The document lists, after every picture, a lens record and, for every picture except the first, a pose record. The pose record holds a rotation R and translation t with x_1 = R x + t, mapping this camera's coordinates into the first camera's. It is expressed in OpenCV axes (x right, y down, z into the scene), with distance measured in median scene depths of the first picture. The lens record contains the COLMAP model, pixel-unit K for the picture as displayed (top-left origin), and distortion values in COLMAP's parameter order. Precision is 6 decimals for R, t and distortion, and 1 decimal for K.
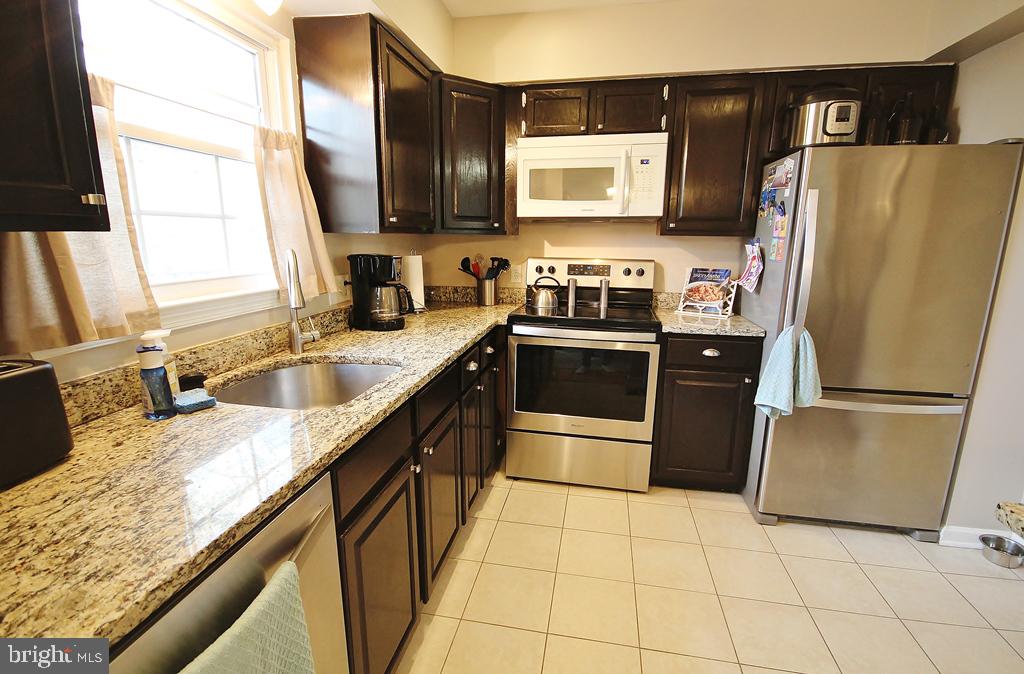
lens RADIAL K [[484.6, 0, 512.0], [0, 484.6, 337.0], [0, 0, 1]] dist [0.000765, 0.000093]
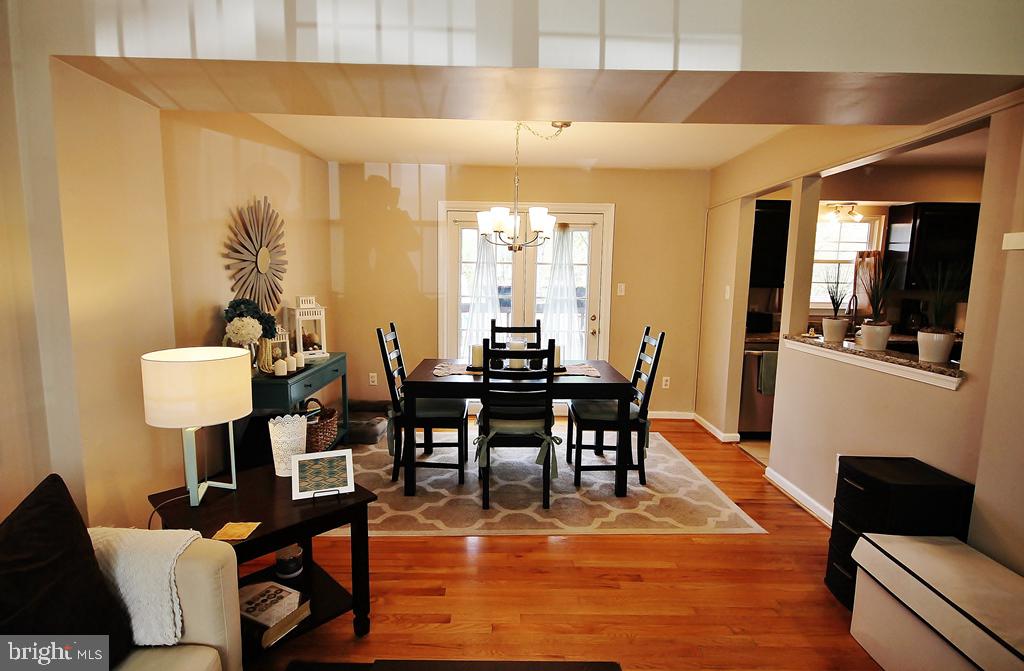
lens RADIAL K [[493.2, 0, 512.0], [0, 493.2, 335.5], [0, 0, 1]] dist [0.001462, -0.000501]
pose [[0.198146, 0.116910, -0.973175, 1.808100], [-0.213501, 0.974170, 0.073559, 0.245794], [0.956638, 0.193198, 0.217988, -1.366996]]
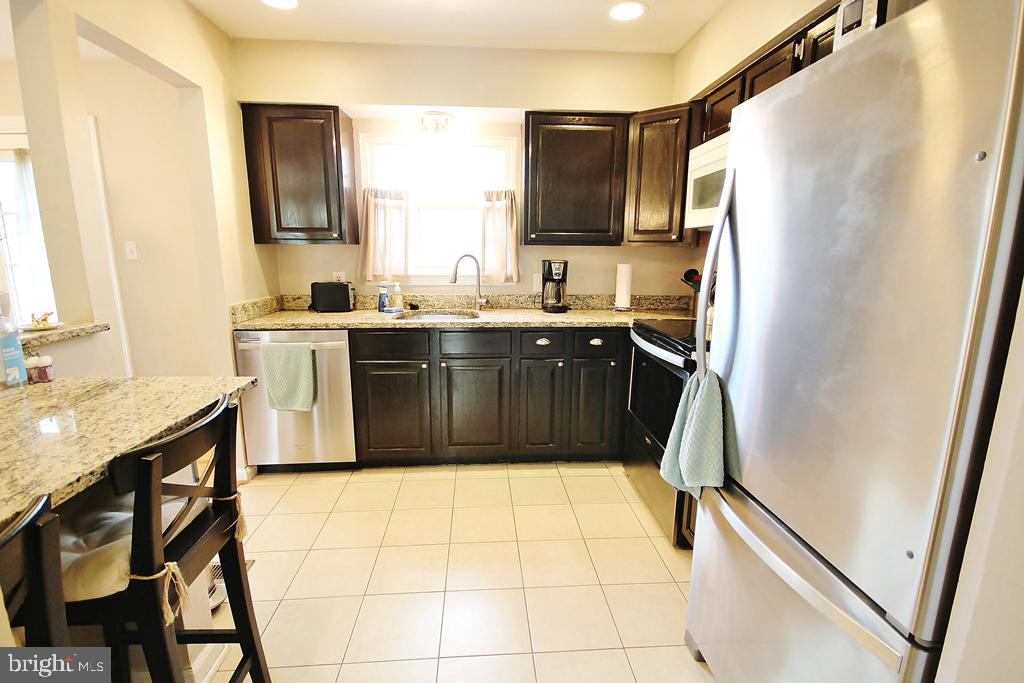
lens RADIAL K [[477.4, 0, 512.0], [0, 477.4, 341.5], [0, 0, 1]] dist [-0.001405, -0.000136]
pose [[0.265281, 0.175490, -0.948066, 1.348762], [-0.199571, 0.971996, 0.124077, -0.101020], [0.943291, 0.156292, 0.292875, 0.603439]]
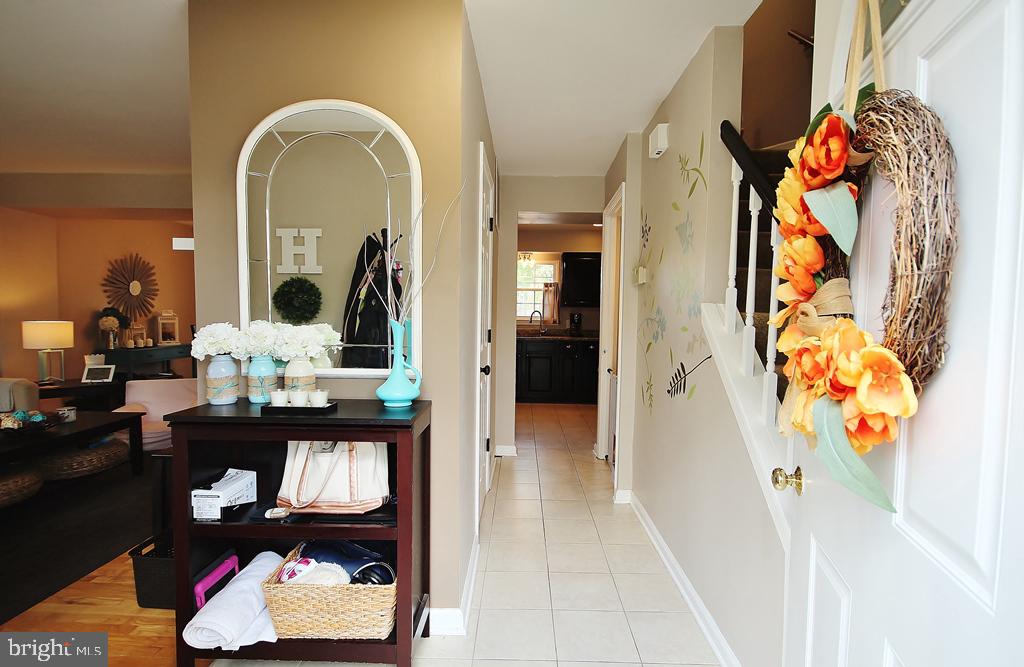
lens RADIAL K [[477.4, 0, 512.0], [0, 477.4, 333.5], [0, 0, 1]] dist [0.001699, 0.000071]
pose [[0.174089, 0.044214, -0.983737, 3.450238], [-0.212435, 0.977155, 0.006324, 0.041382], [0.961543, 0.207879, 0.179505, 0.046279]]
